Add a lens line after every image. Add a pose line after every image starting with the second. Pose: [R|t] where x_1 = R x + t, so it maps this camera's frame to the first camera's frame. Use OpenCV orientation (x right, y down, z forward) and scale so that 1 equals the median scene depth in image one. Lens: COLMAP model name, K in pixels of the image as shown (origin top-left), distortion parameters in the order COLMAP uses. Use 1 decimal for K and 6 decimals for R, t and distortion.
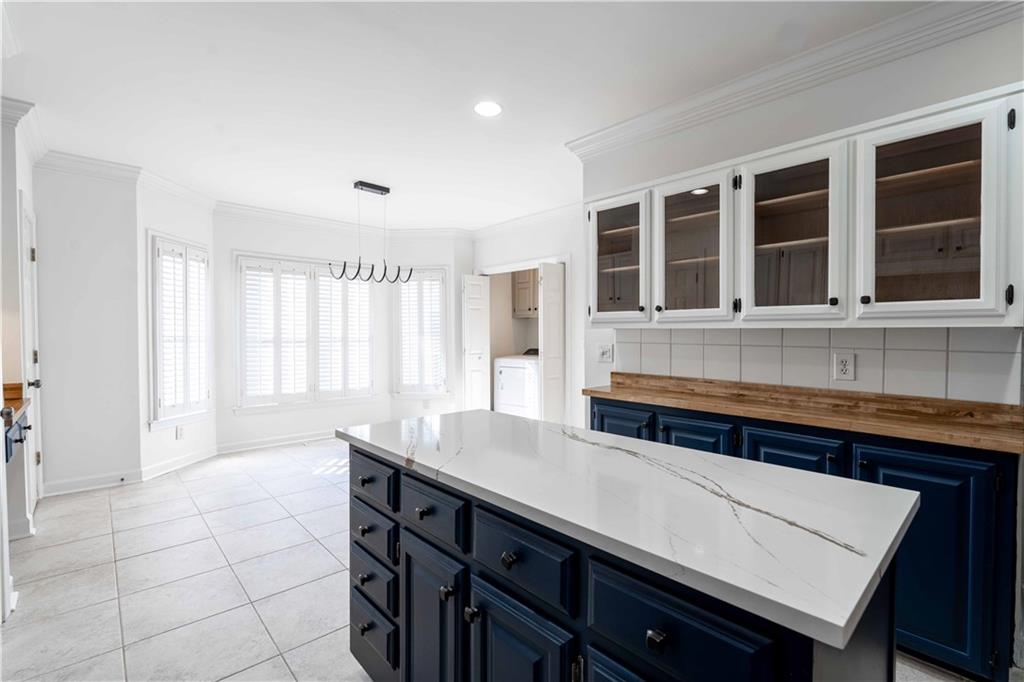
lens RADIAL K [[457.3, 0, 519.3], [0, 457.3, 341.7], [0, 0, 1]] dist [-0.013954, 0.000097]
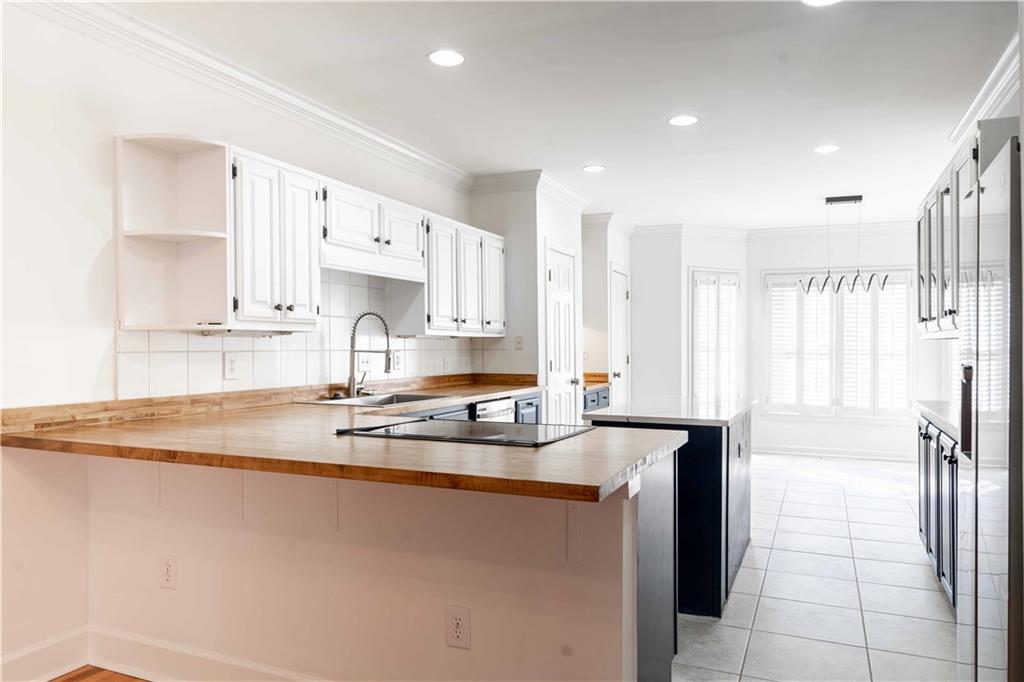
lens RADIAL K [[727.9, 0, 509.3], [0, 727.9, 348.1], [0, 0, 1]] dist [0.004249, 0.000799]
pose [[0.395733, 0.001902, -0.918364, 1.273368], [-0.018068, 0.999820, -0.005715, 0.016449], [0.918188, 0.018855, 0.395696, -0.448148]]
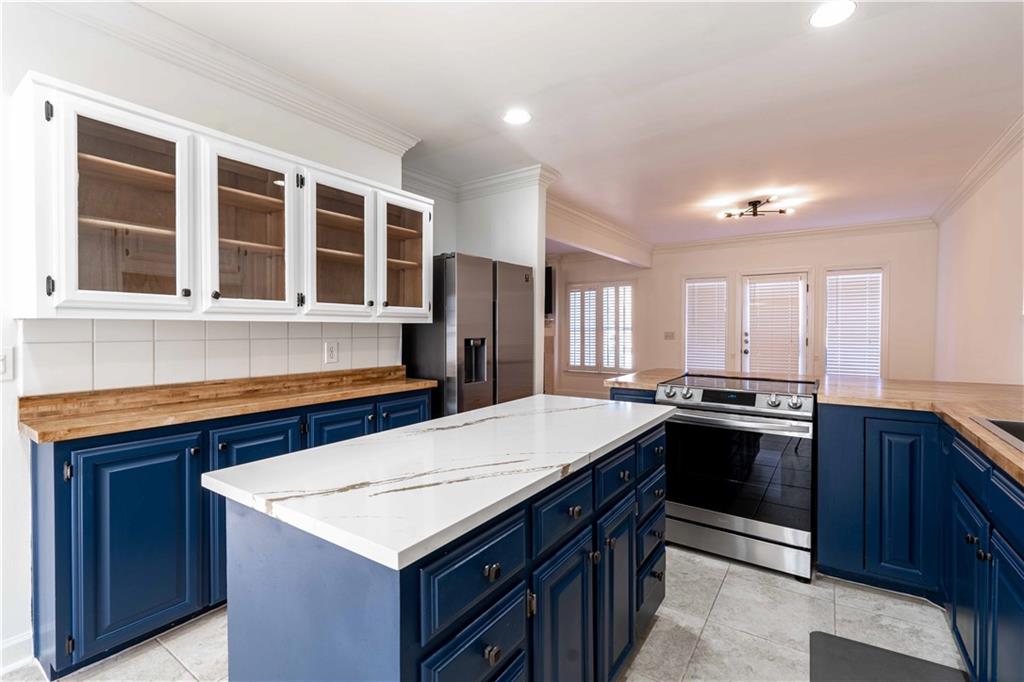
lens RADIAL K [[457.2, 0, 516.4], [0, 457.2, 329.9], [0, 0, 1]] dist [0.000290, 0.000316]
pose [[-0.224765, -0.007488, 0.974384, -0.508555], [0.019375, 0.999738, 0.012152, -0.010903], [-0.974220, 0.021610, -0.224561, 0.593836]]
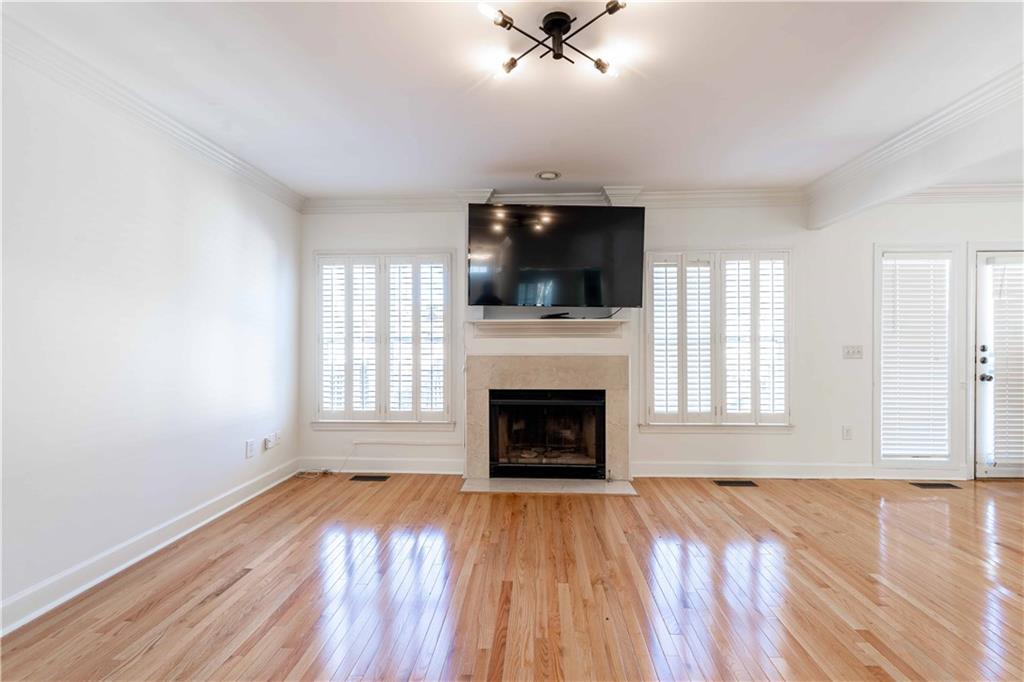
lens RADIAL K [[487.9, 0, 532.1], [0, 487.9, 339.8], [0, 0, 1]] dist [-0.000190, 0.000012]
pose [[-0.705622, -0.005160, 0.708570, 1.633411], [0.012044, 0.999742, 0.019275, -0.010488], [-0.708486, 0.022135, -0.705378, 1.012625]]
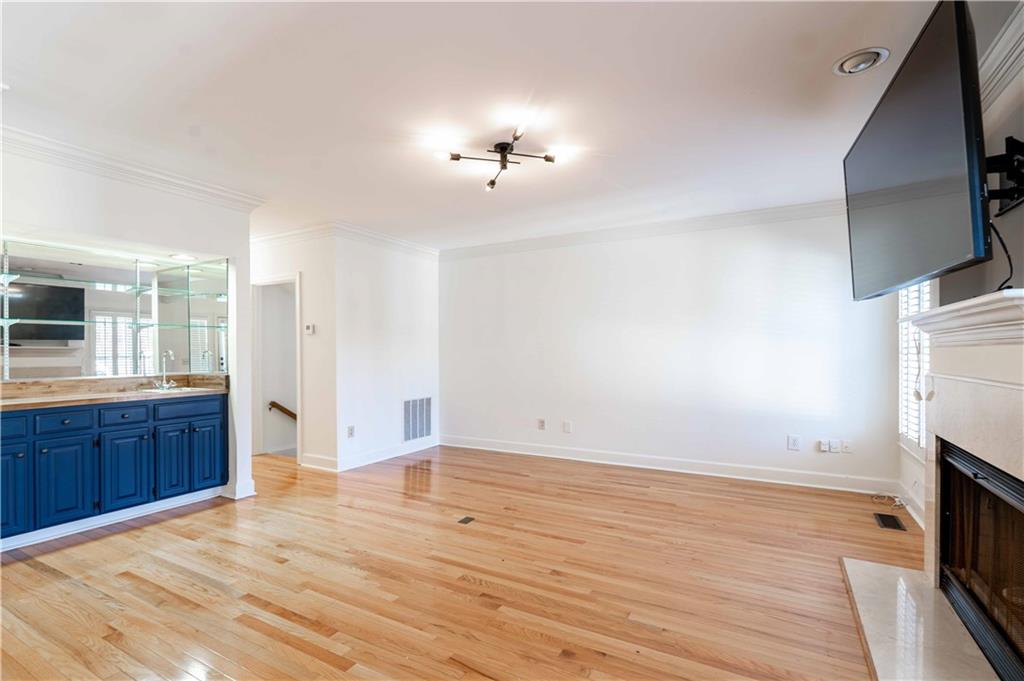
lens RADIAL K [[459.9, 0, 515.8], [0, 459.9, 346.1], [0, 0, 1]] dist [-0.001469, -0.000120]
pose [[0.951515, -0.003345, 0.307585, 1.840824], [0.012994, 0.999485, -0.029326, 0.030405], [-0.307329, 0.031901, 0.951069, -0.666652]]
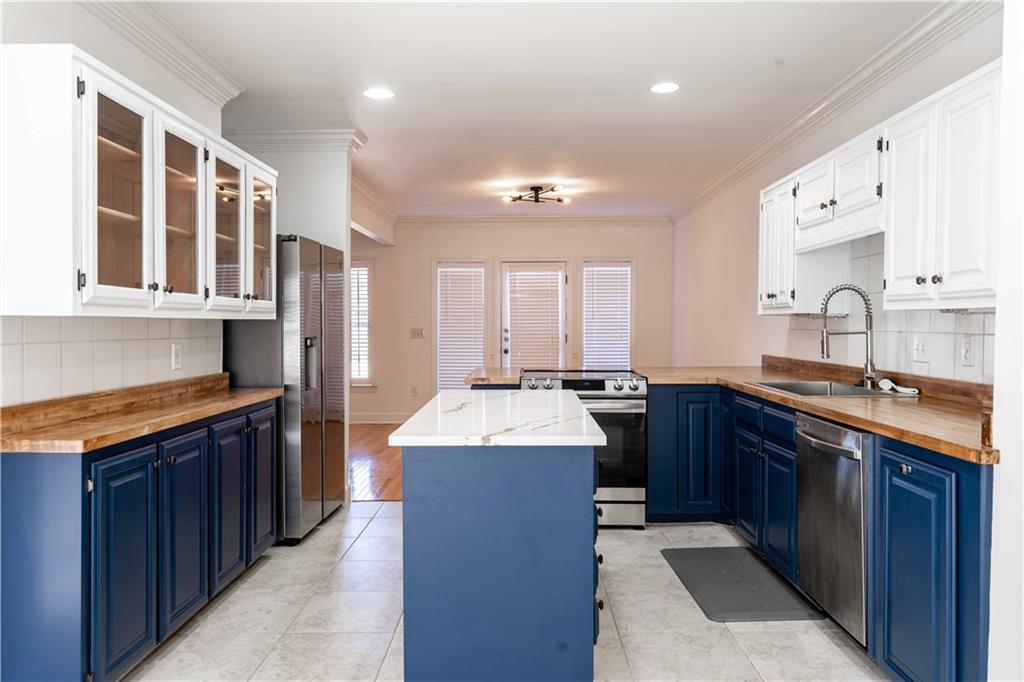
lens RADIAL K [[728.0, 0, 510.7], [0, 728.0, 325.1], [0, 0, 1]] dist [-0.000133, 0.000223]
pose [[-0.720332, -0.003846, 0.693618, -0.738263], [0.014434, 0.999685, 0.020533, -0.029073], [-0.693479, 0.024802, -0.720050, 1.266346]]
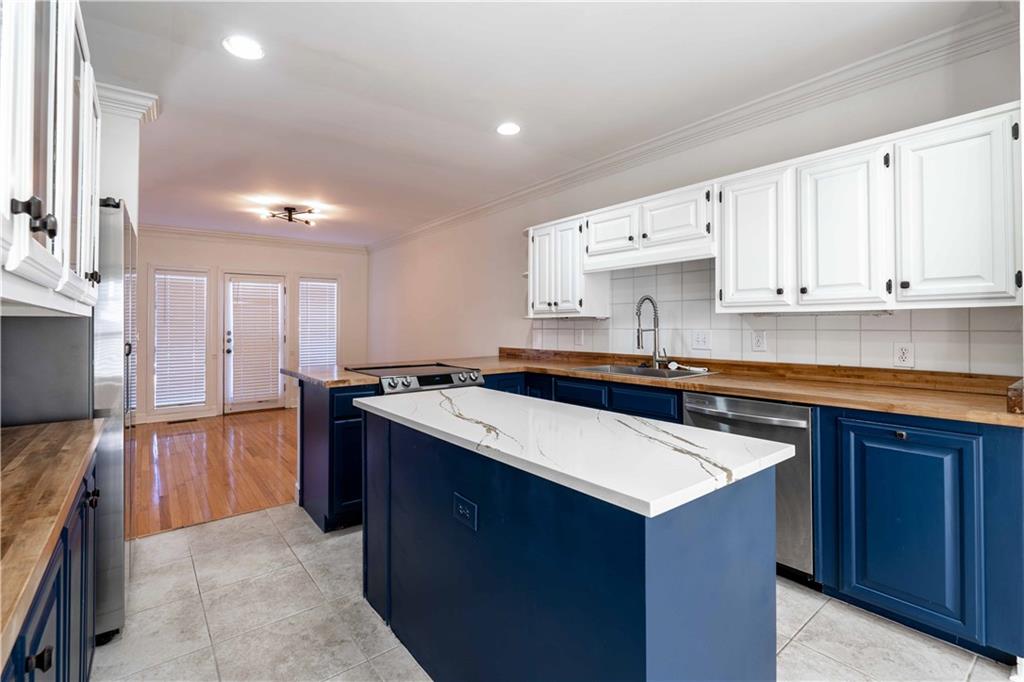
lens RADIAL K [[458.1, 0, 486.0], [0, 458.1, 319.0], [0, 0, 1]] dist [0.000301, 0.000268]
pose [[-0.992910, 0.004273, 0.118796, 0.006696], [0.005040, 0.999968, 0.006157, -0.017007], [-0.118765, 0.006712, -0.992900, 1.094644]]
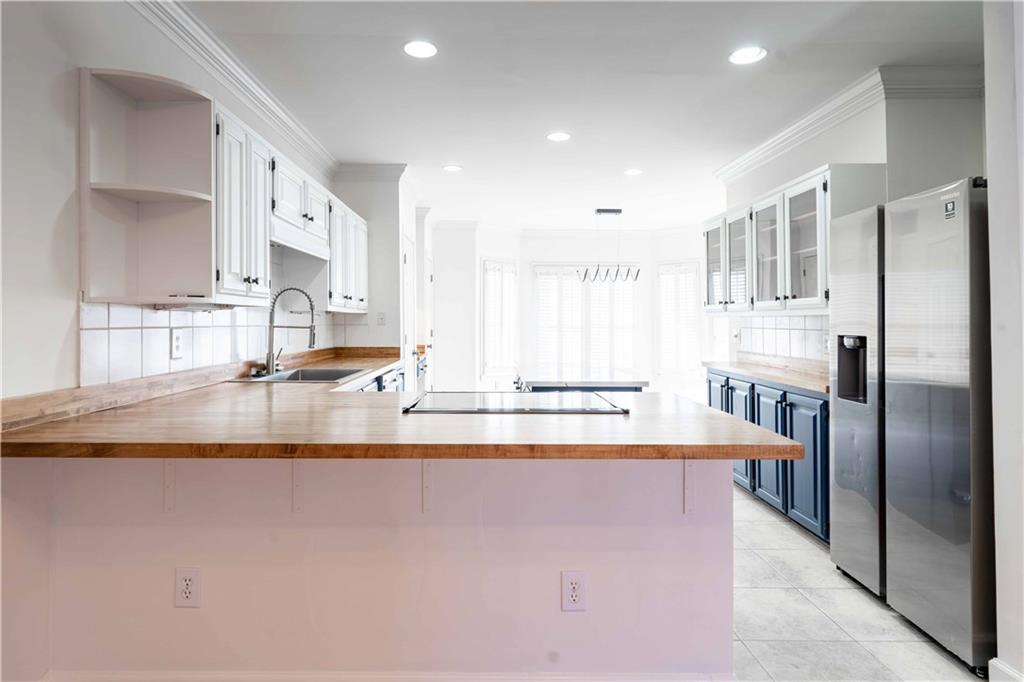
lens RADIAL K [[603.8, 0, 496.1], [0, 603.8, 312.9], [0, 0, 1]] dist [0.002040, -0.000272]
pose [[0.739456, -0.009852, -0.673133, 0.917211], [-0.013623, 0.999469, -0.029593, 0.022446], [0.673067, 0.031053, 0.738930, -0.761326]]
